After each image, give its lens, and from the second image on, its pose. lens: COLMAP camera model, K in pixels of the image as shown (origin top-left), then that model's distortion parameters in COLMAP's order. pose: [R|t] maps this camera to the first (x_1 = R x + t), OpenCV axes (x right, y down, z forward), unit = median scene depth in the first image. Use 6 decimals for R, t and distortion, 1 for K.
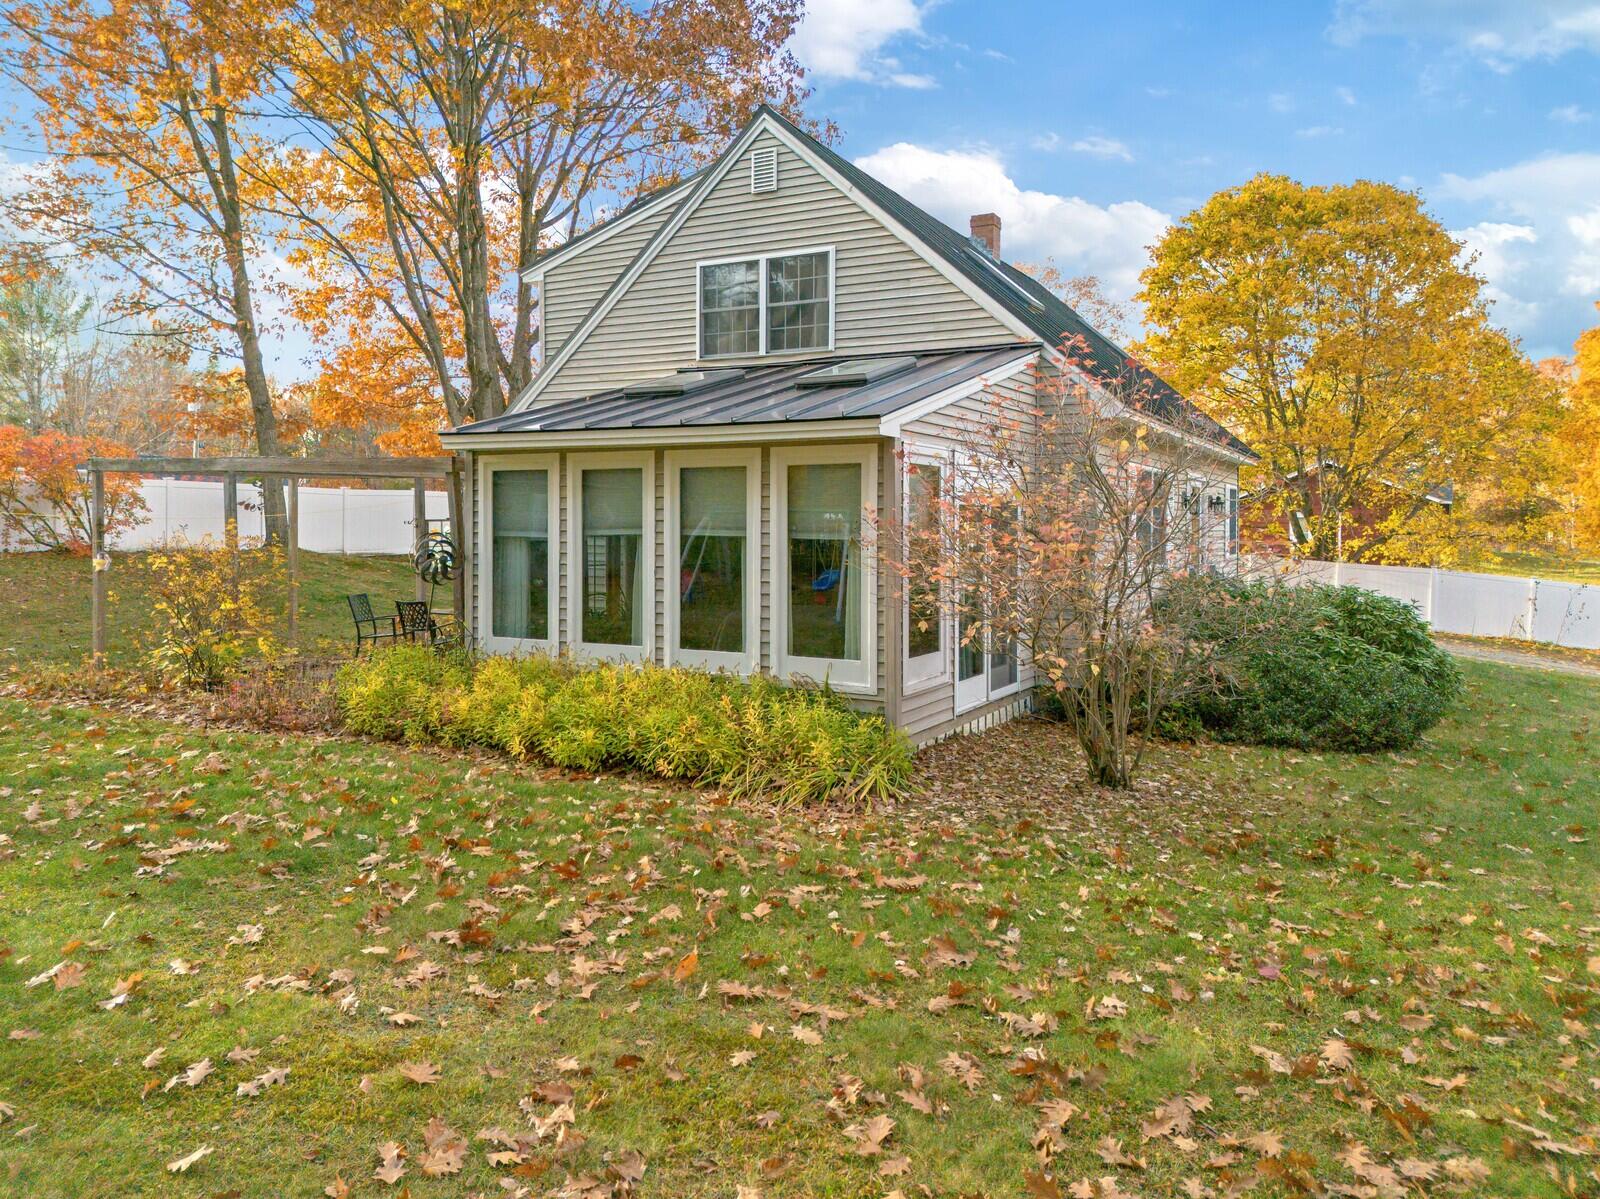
lens RADIAL K [[1130.5, 0, 802.3], [0, 1130.5, 543.8], [0, 0, 1]] dist [0.072596, -0.062776]
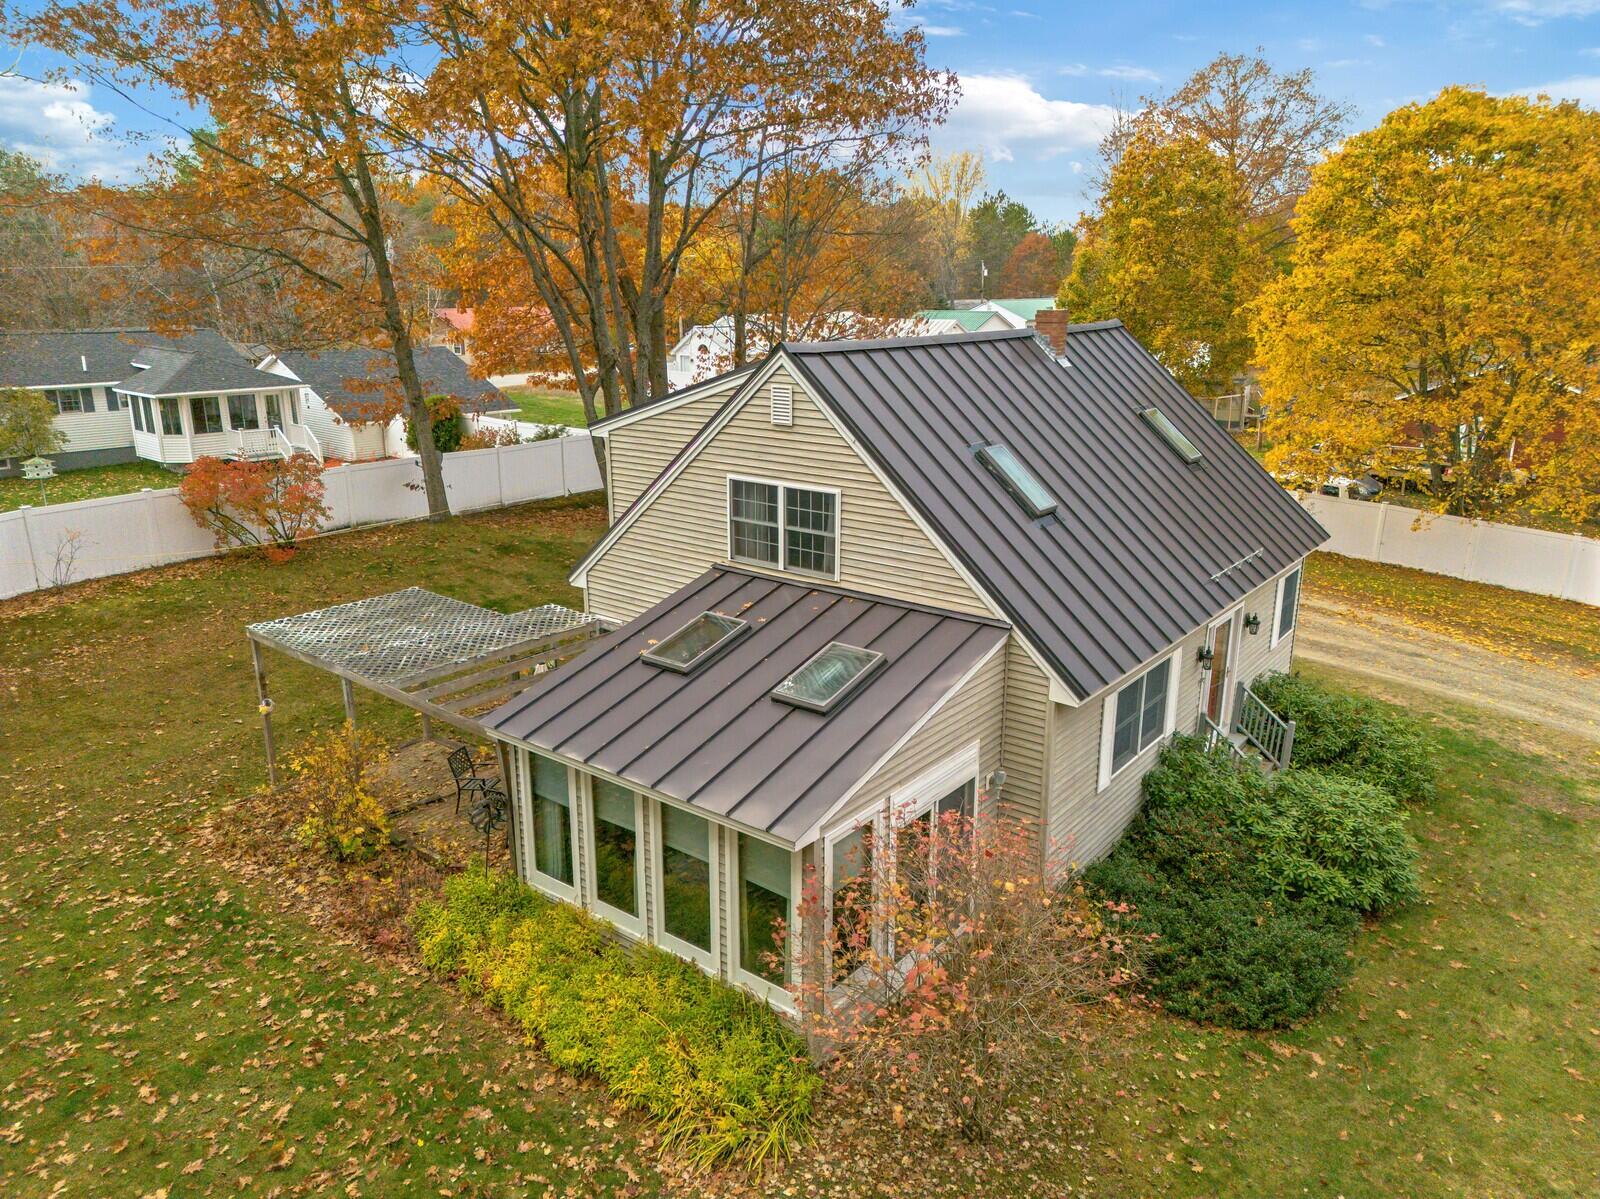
lens RADIAL K [[1108.1, 0, 803.5], [0, 1108.1, 582.3], [0, 0, 1]] dist [0.079682, -0.057423]
pose [[0.985992, 0.039938, -0.161938, 0.166818], [0.000565, 0.970103, 0.242691, -0.427604], [0.166789, -0.239383, 0.956492, -0.042340]]
